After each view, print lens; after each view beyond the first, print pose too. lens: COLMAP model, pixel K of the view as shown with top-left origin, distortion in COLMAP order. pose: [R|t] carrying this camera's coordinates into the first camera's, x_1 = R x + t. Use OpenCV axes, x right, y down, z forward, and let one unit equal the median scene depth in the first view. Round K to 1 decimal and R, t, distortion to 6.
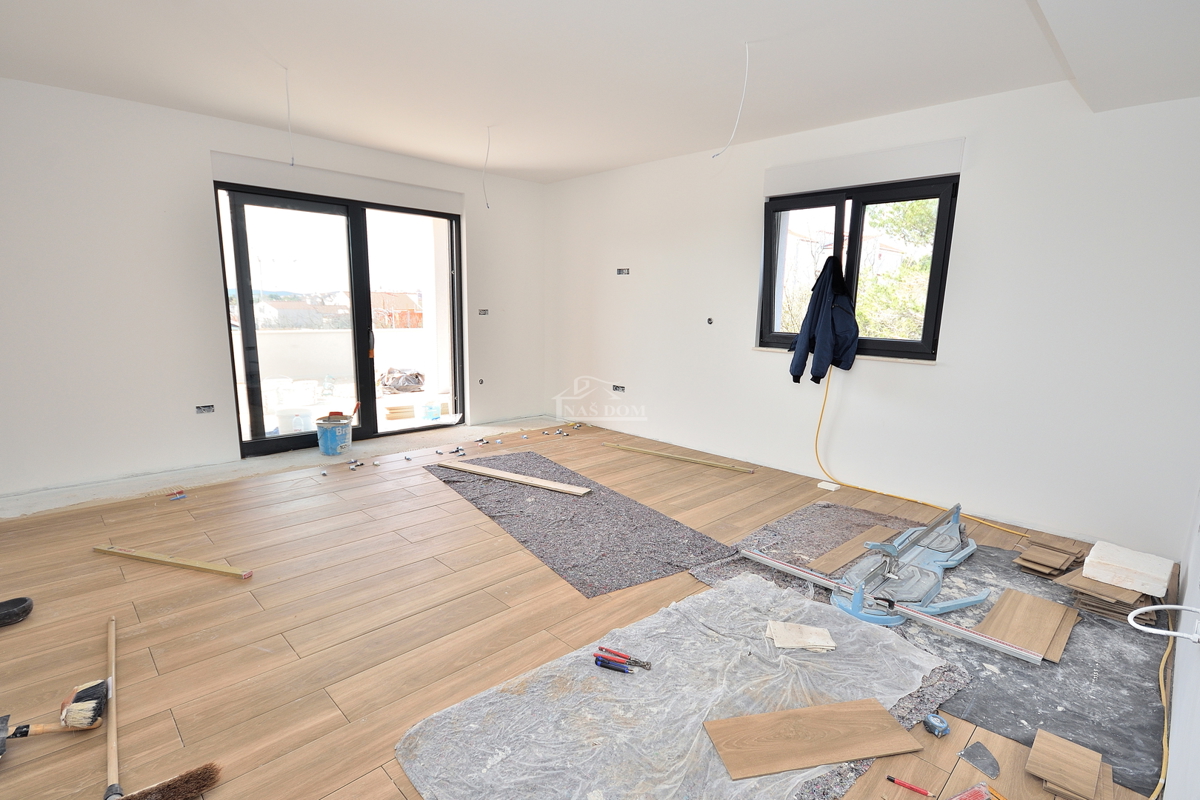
lens RADIAL K [[583.1, 0, 600.0], [0, 583.1, 400.0], [0, 0, 1]] dist [0.002853, -0.010483]
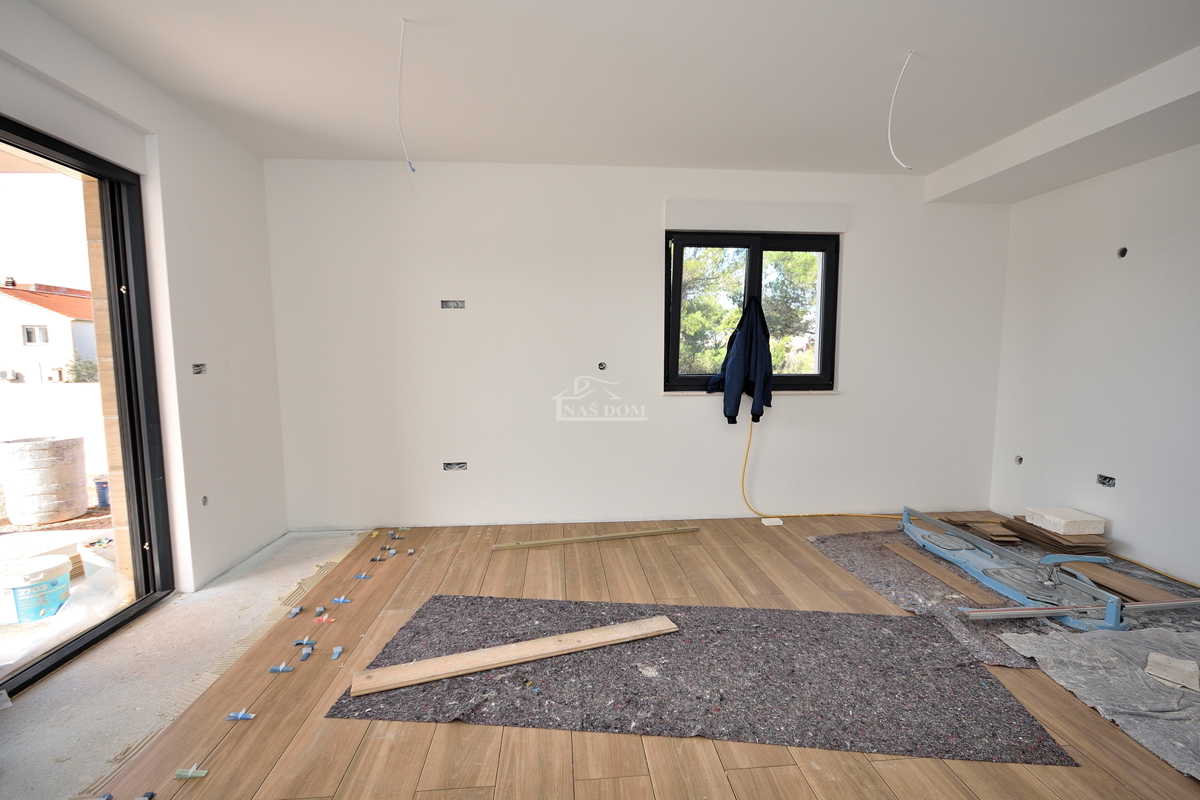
lens RADIAL K [[545.9, 0, 602.8], [0, 545.9, 406.3], [0, 0, 1]] dist [-0.003046, -0.000816]
pose [[0.638093, -0.095584, 0.764004, -0.515480], [0.143623, 0.989625, 0.003858, -0.099574], [-0.756446, 0.107267, 0.645200, 0.609668]]
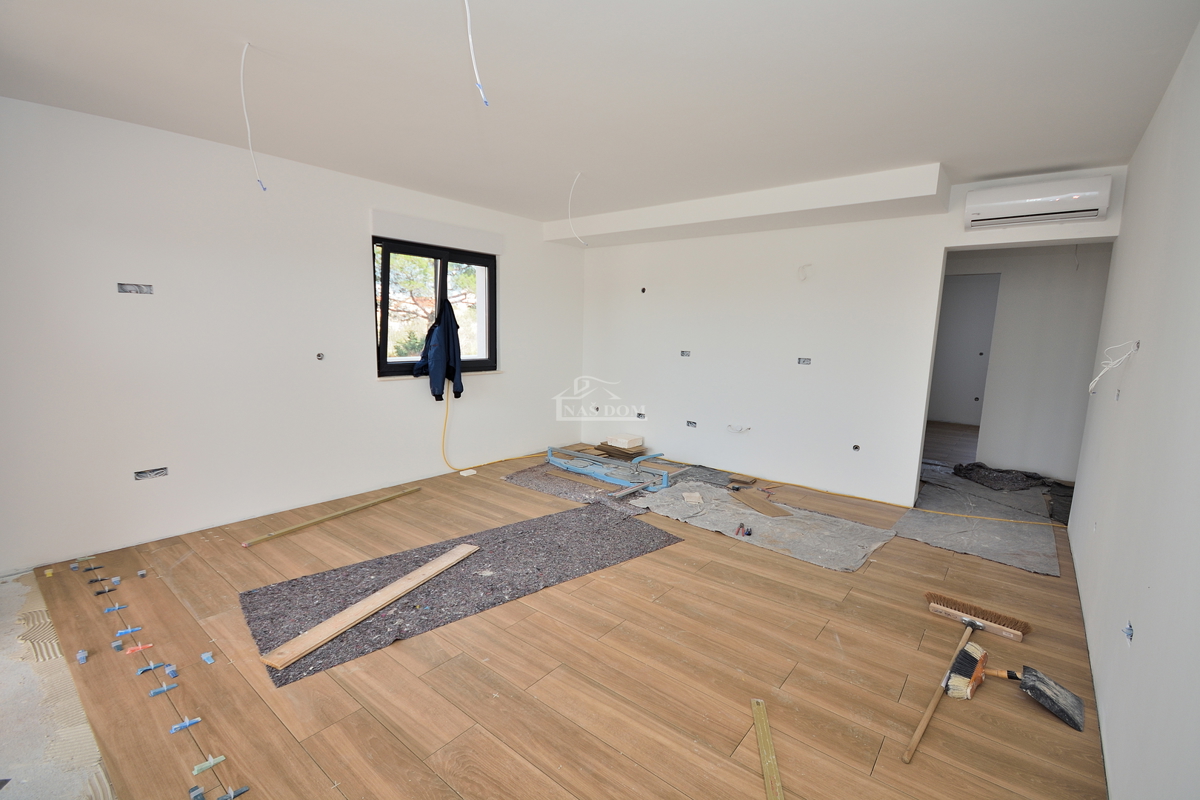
lens RADIAL K [[529.7, 0, 604.1], [0, 529.7, 404.2], [0, 0, 1]] dist [0.002044, -0.008185]
pose [[-0.117835, -0.164571, 0.979301, -0.828083], [0.138133, 0.973868, 0.180279, -0.185393], [-0.983379, 0.156517, -0.092023, 0.807734]]
